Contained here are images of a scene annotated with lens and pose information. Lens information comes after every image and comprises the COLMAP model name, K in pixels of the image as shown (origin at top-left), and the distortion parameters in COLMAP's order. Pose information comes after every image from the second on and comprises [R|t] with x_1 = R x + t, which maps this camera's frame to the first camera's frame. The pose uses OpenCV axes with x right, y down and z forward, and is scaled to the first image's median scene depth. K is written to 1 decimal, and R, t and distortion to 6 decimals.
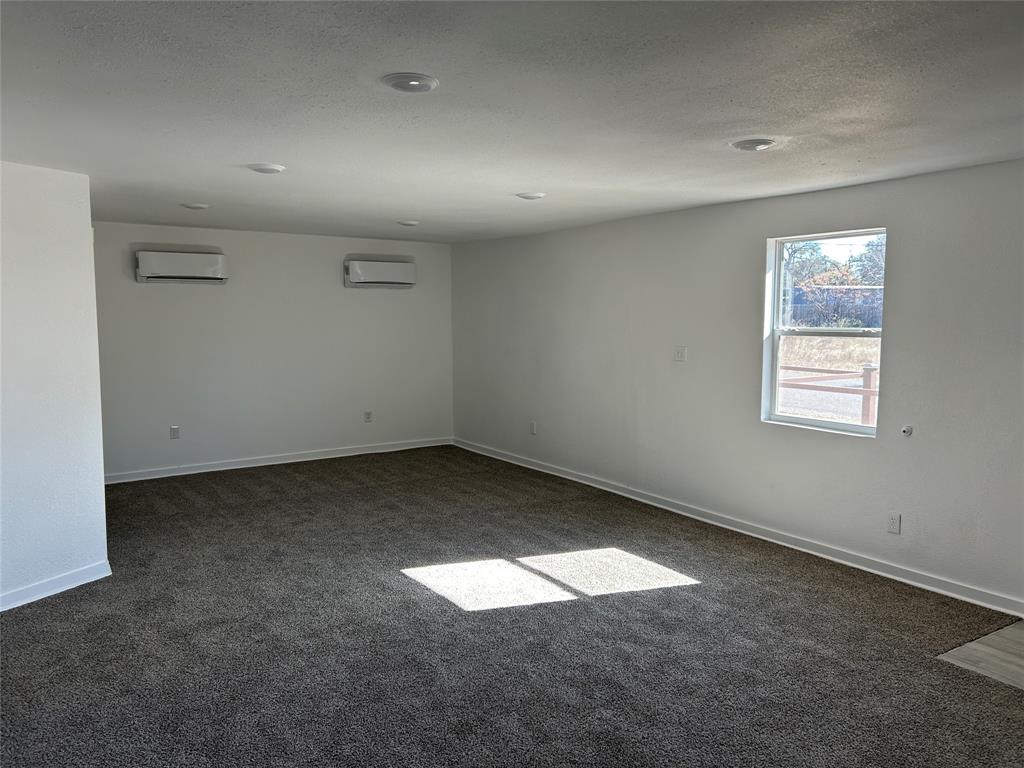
lens RADIAL K [[774.3, 0, 514.6], [0, 774.3, 385.1], [0, 0, 1]] dist [0.077884, -0.087713]
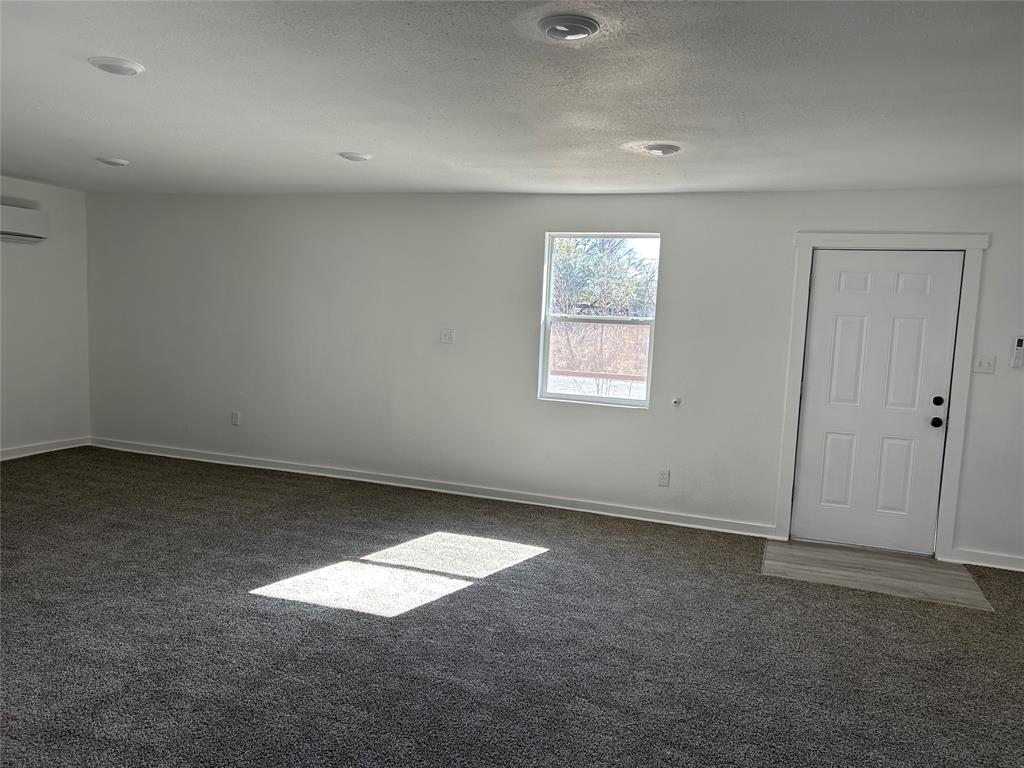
lens RADIAL K [[774.3, 0, 514.6], [0, 774.3, 385.1], [0, 0, 1]] dist [0.077884, -0.087713]
pose [[0.793351, -0.019359, 0.608457, -0.404488], [0.009630, 0.999768, 0.019253, 0.006134], [-0.608688, -0.009415, 0.793354, 0.173123]]
